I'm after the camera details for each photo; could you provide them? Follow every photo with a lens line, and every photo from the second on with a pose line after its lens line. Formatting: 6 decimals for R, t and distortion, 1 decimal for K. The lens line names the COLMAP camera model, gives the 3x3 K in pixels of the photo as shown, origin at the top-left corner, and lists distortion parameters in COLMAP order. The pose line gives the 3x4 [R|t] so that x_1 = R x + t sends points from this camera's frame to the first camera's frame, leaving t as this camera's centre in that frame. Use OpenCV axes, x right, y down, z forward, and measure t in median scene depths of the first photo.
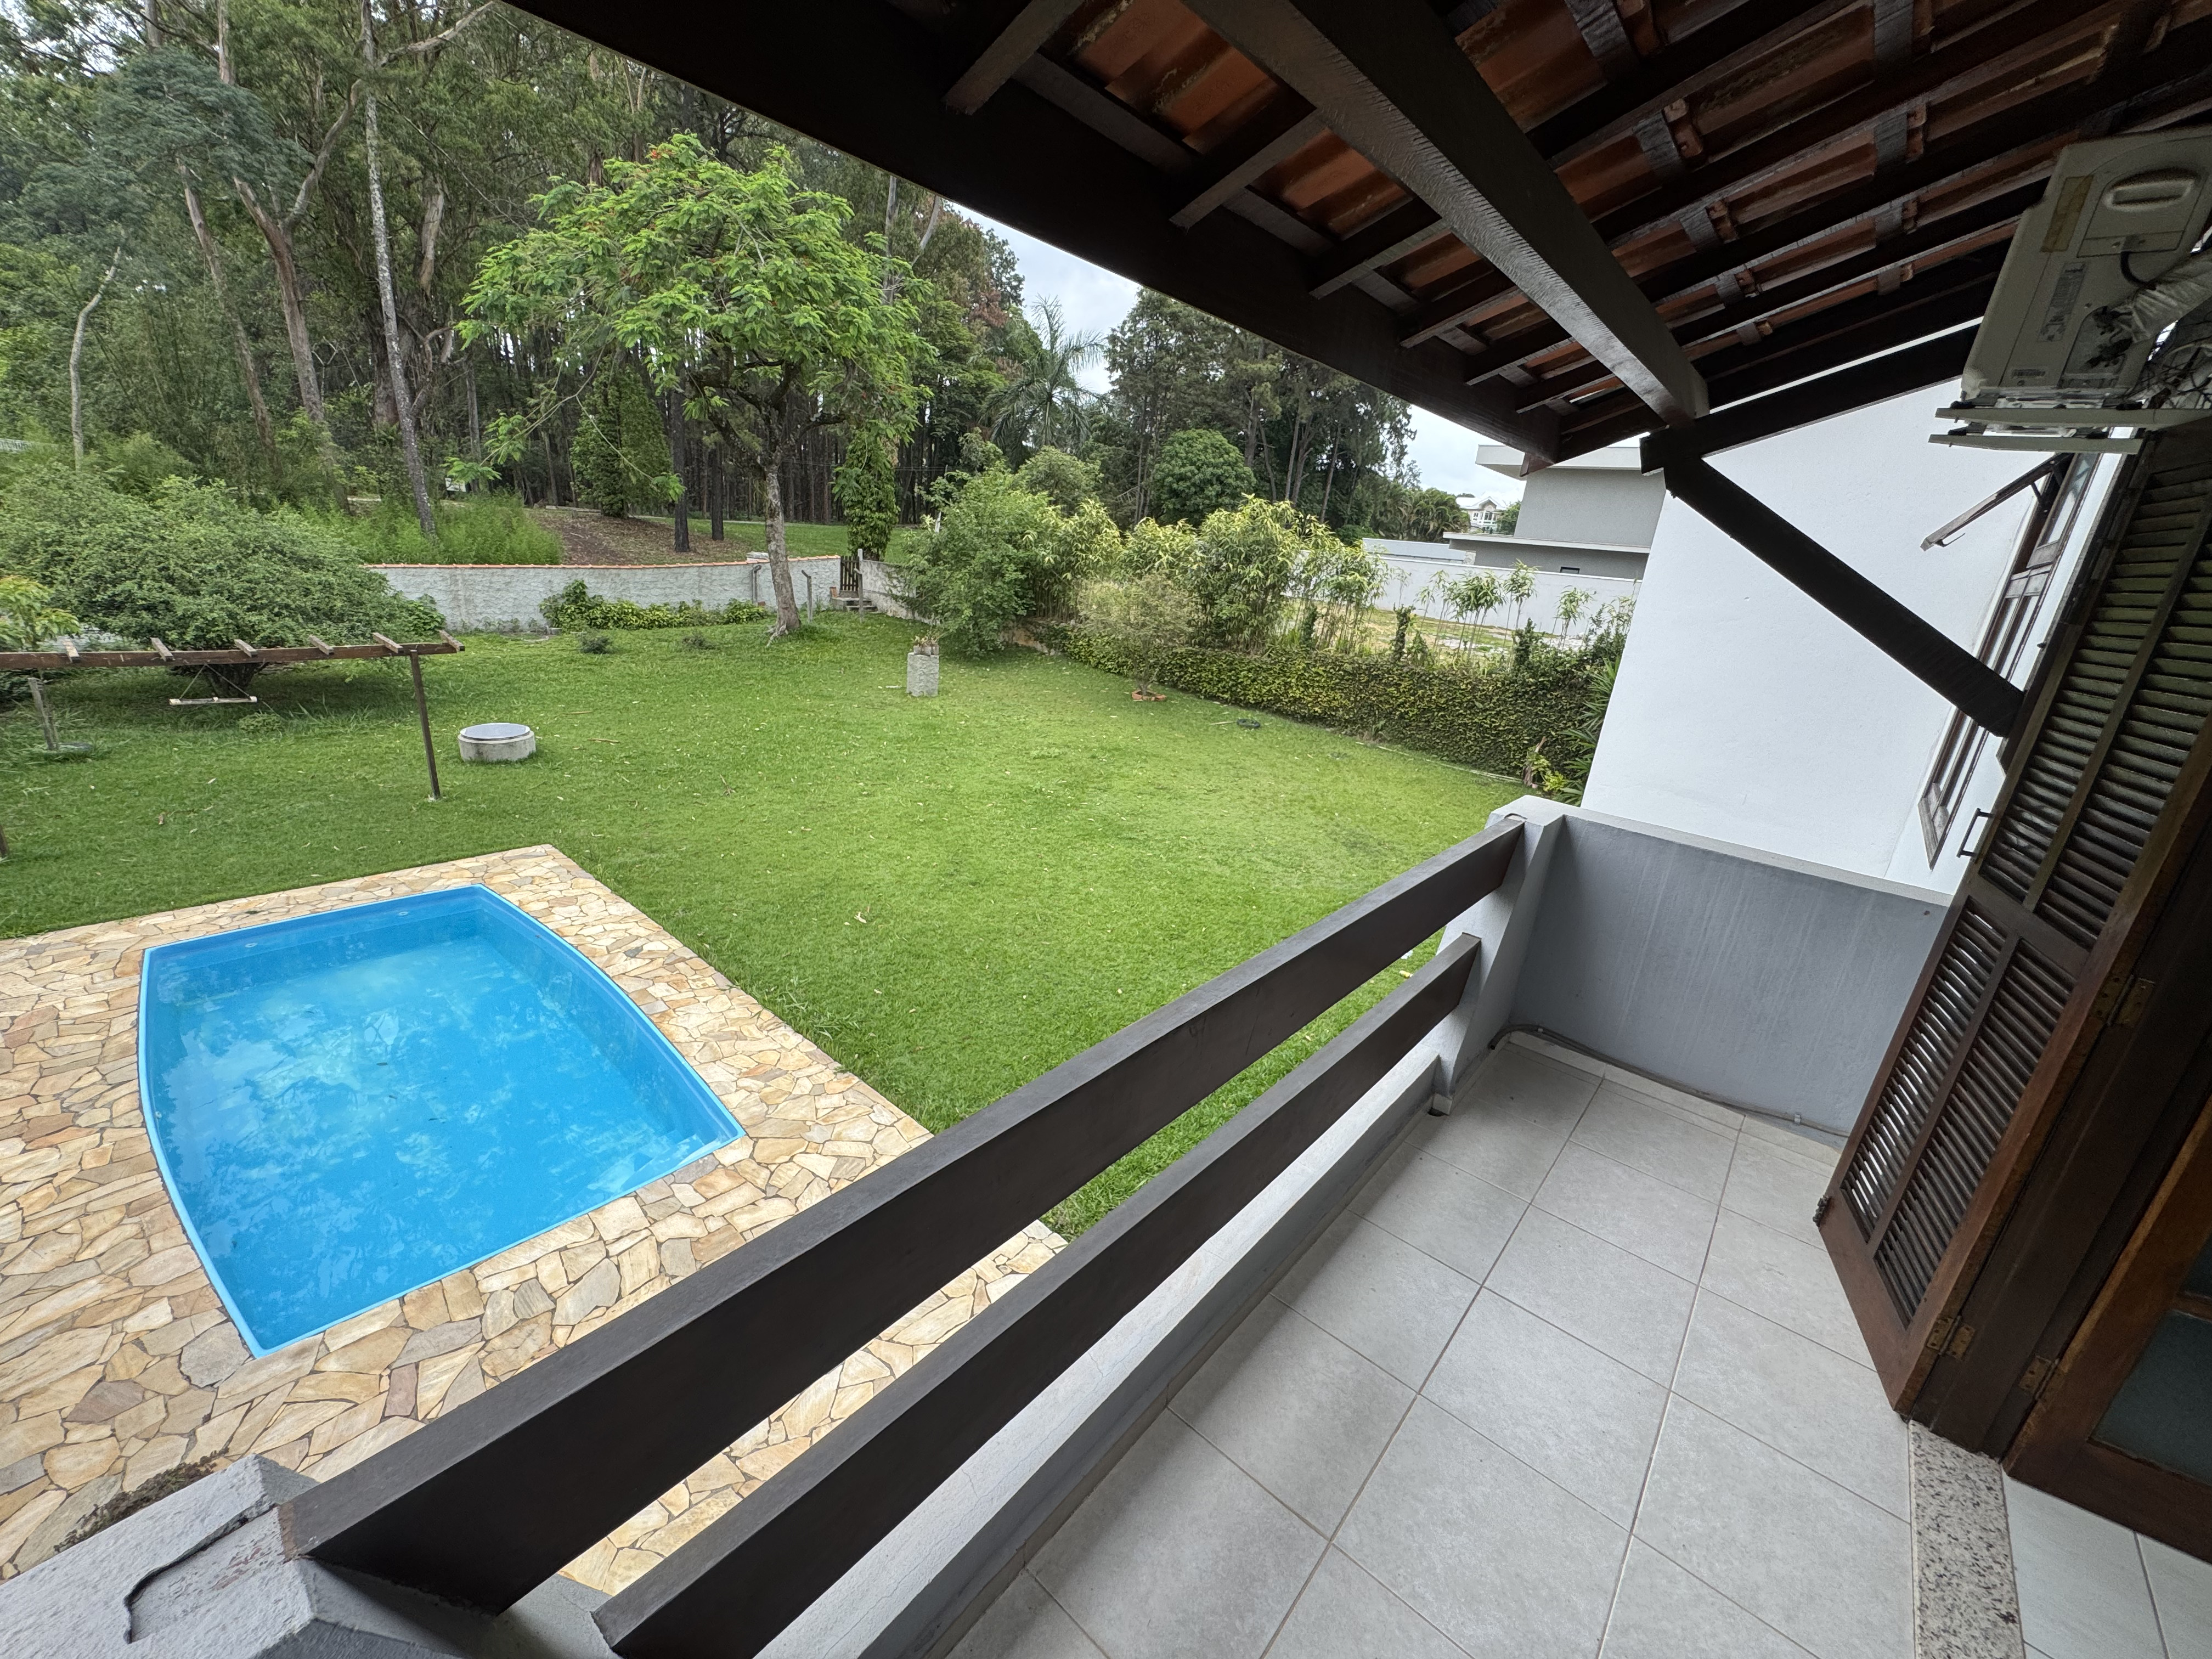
lens RADIAL K [[885.6, 0, 1106.4], [0, 885.6, 822.5], [0, 0, 1]] dist [-0.003129, 0.000186]
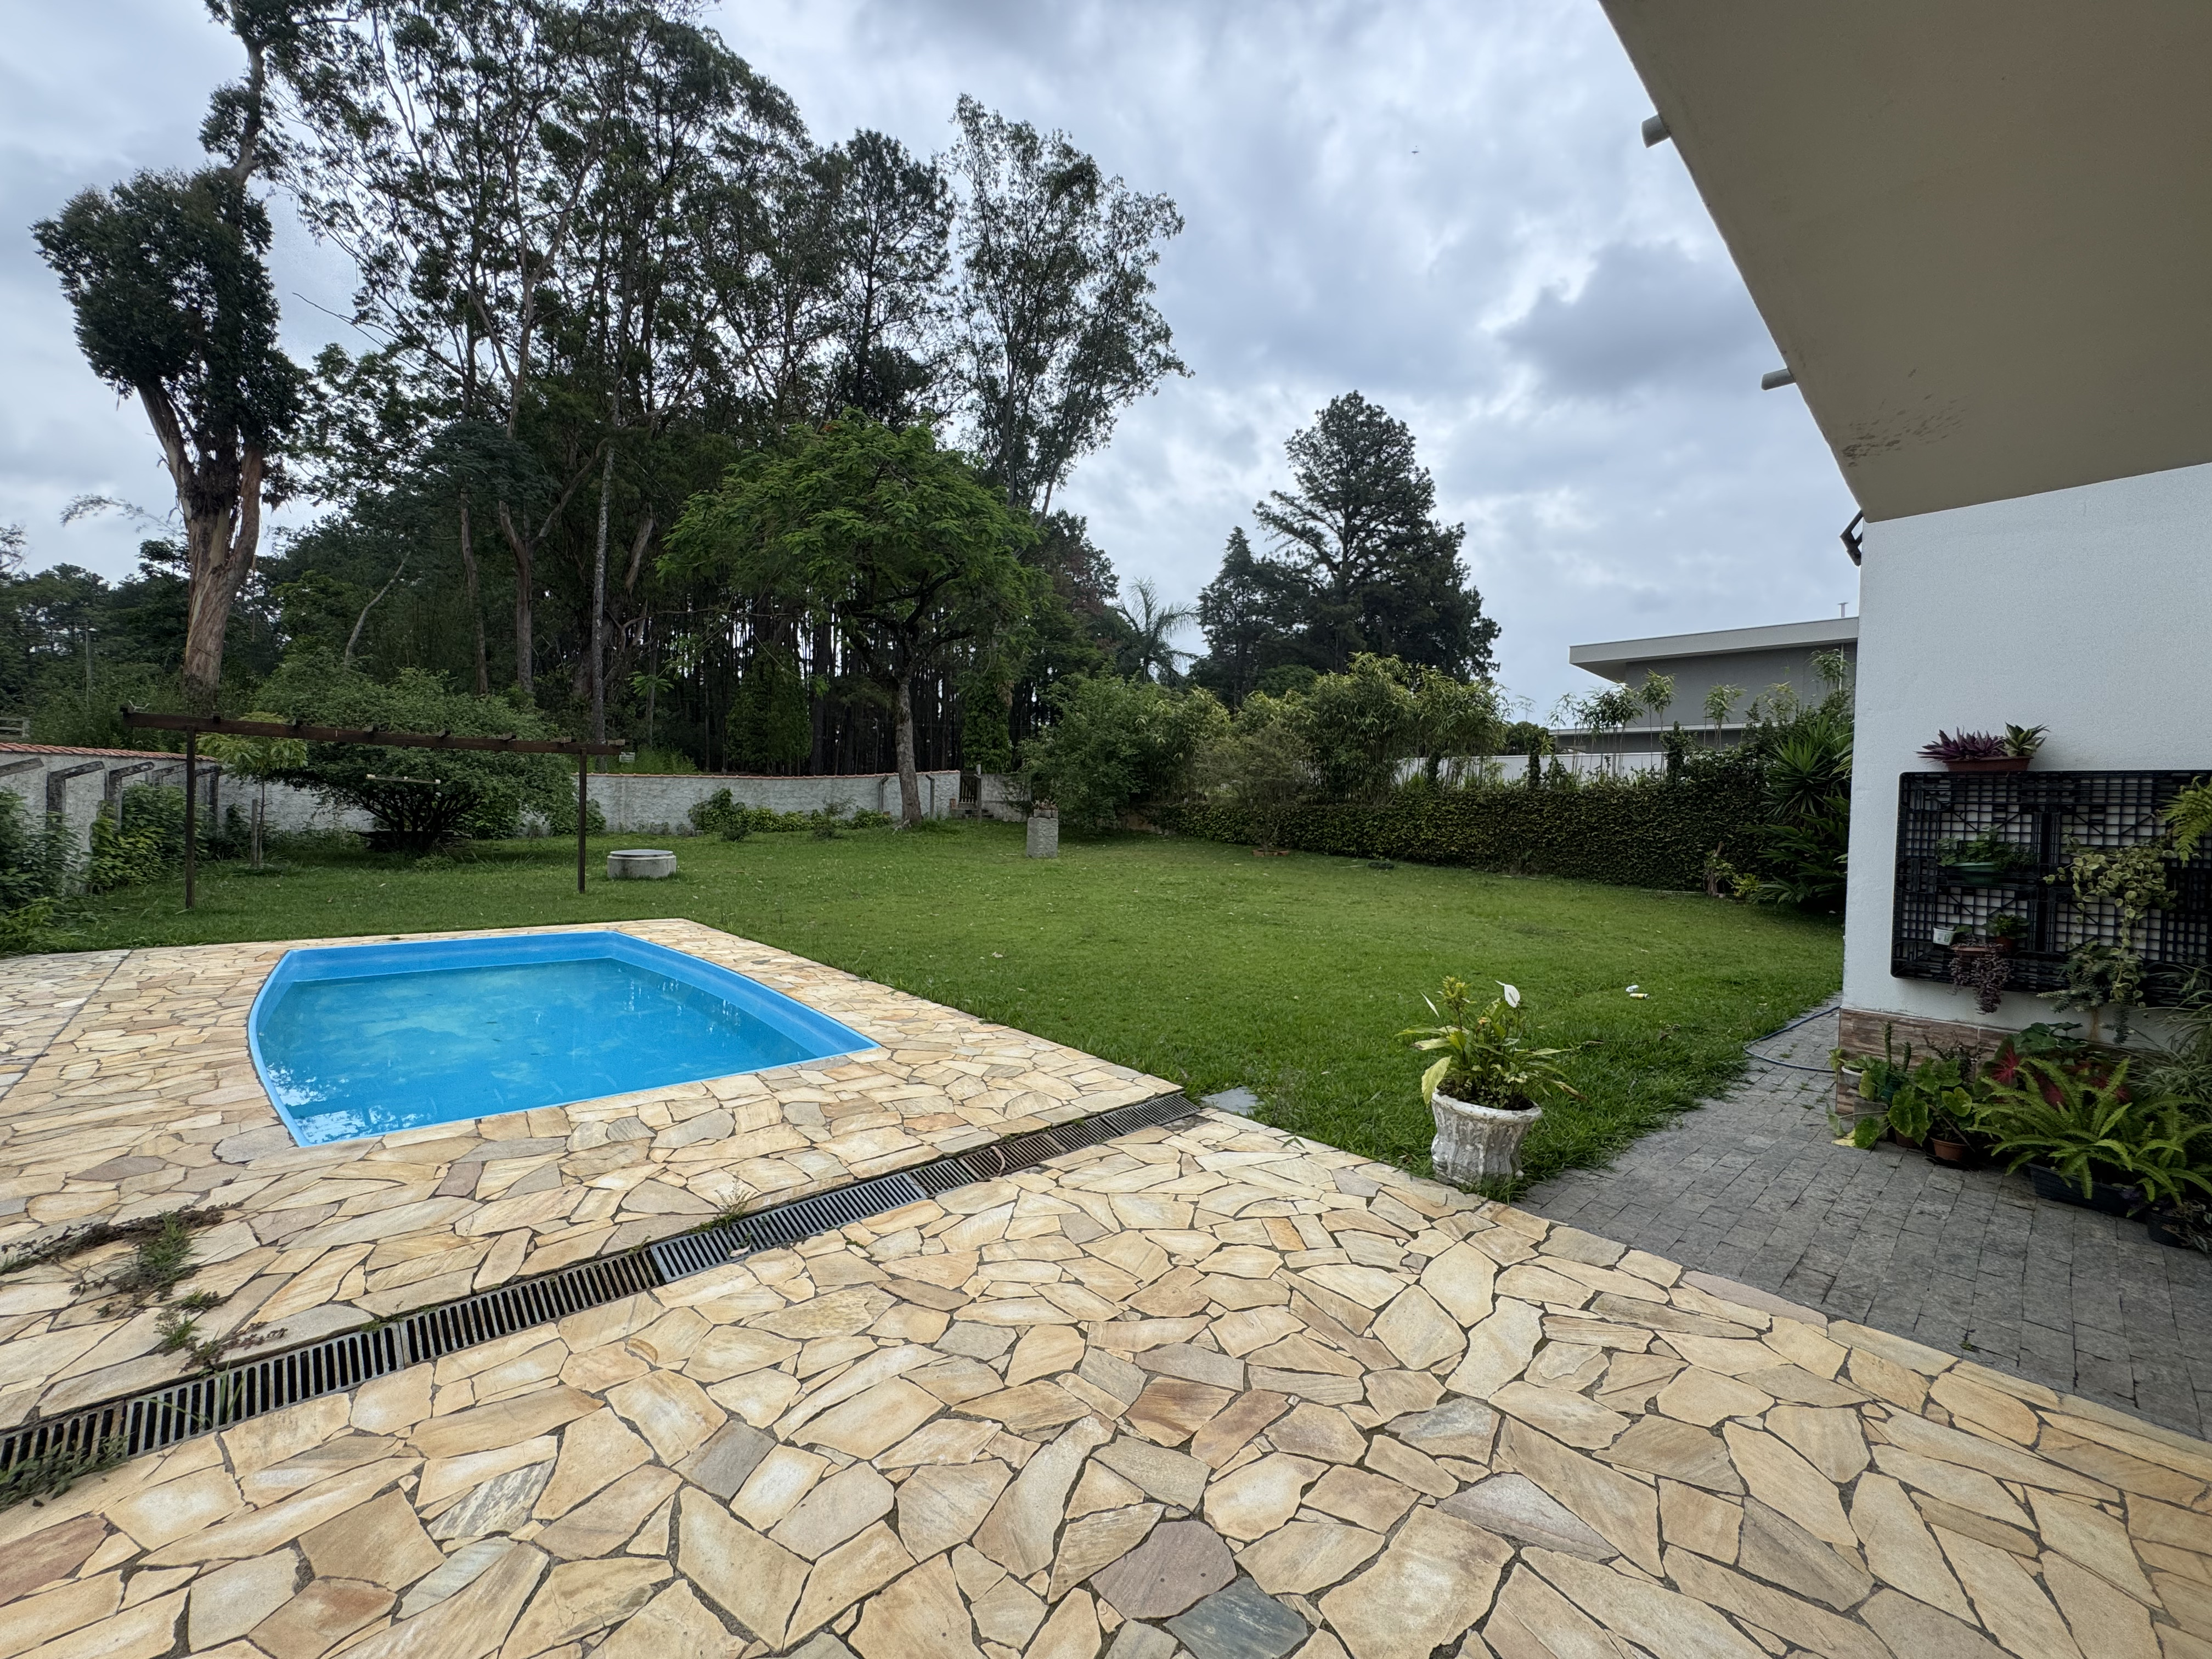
lens RADIAL K [[885.6, 0, 1106.7], [0, 885.6, 817.6], [0, 0, 1]] dist [-0.003129, 0.000186]
pose [[0.993123, -0.053406, -0.104186, -0.031932], [0.019311, 0.952431, -0.304143, 0.131062], [0.115473, 0.300039, 0.946912, 0.053968]]
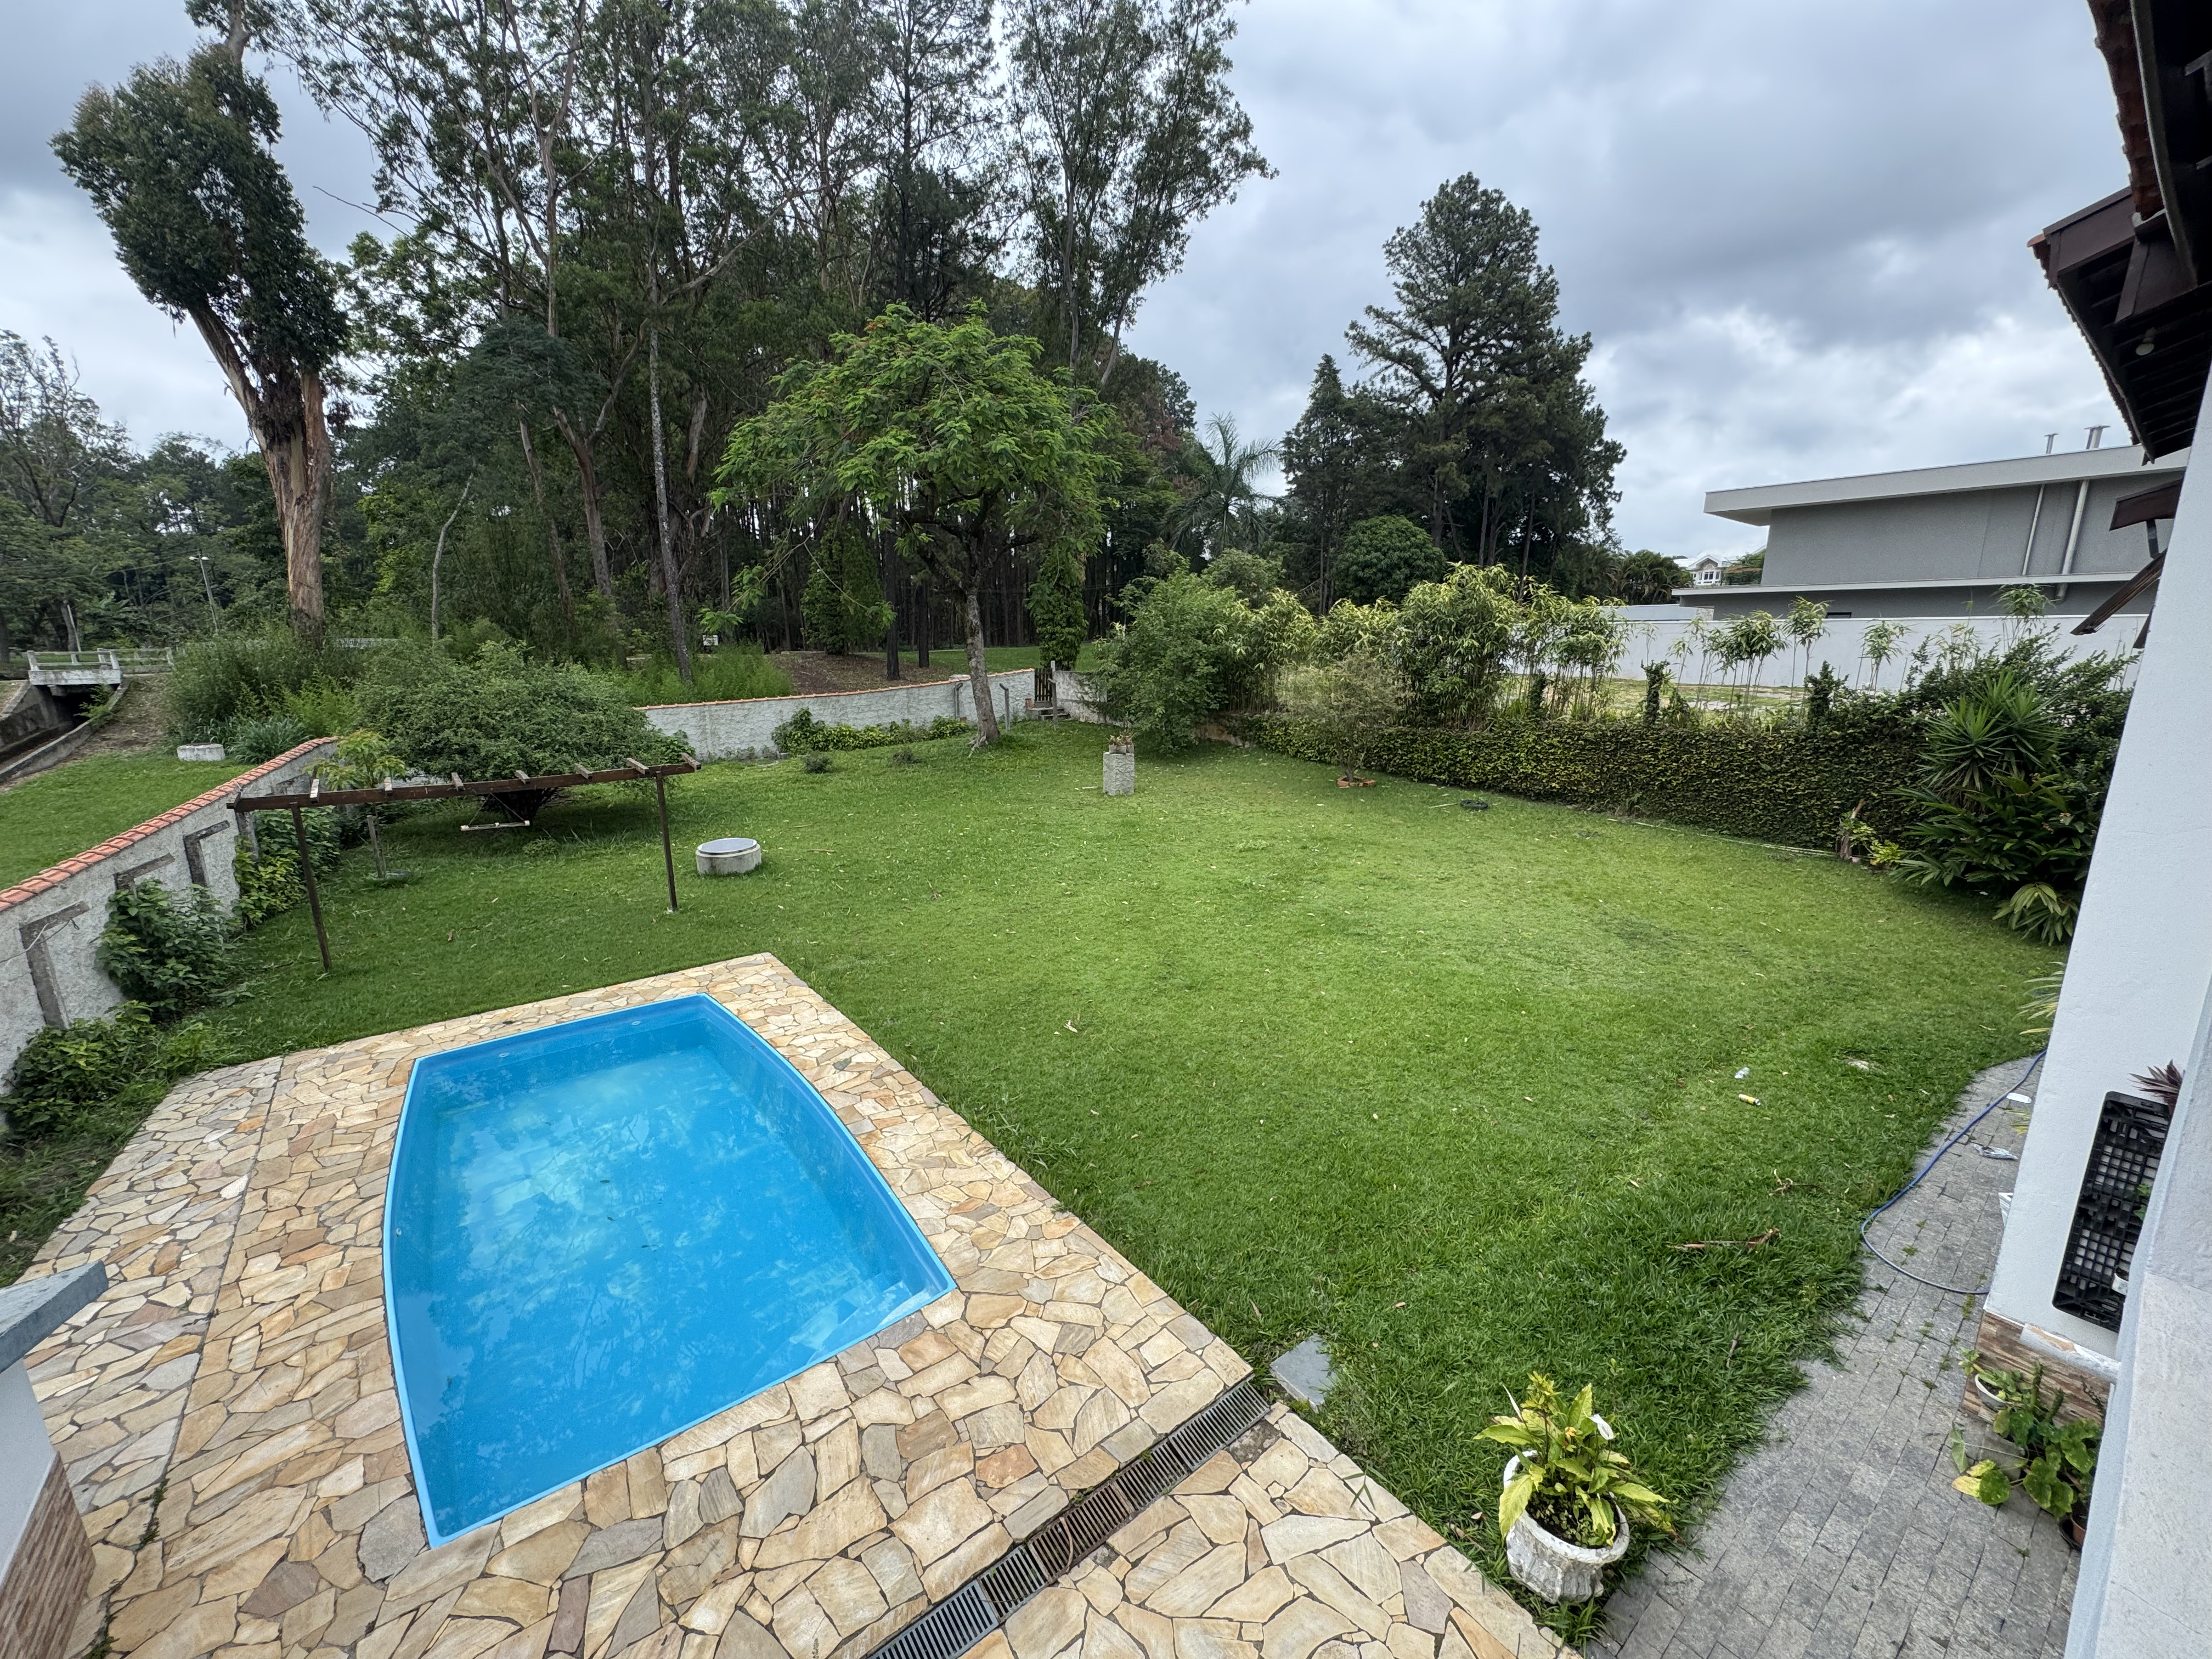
lens RADIAL K [[885.6, 0, 1105.7], [0, 885.6, 822.6], [0, 0, 1]] dist [-0.003129, 0.000186]
pose [[0.977131, -0.048954, -0.206927, -0.022043], [0.024789, 0.992728, -0.117800, 0.003450], [0.211189, 0.109976, 0.971238, 0.048776]]
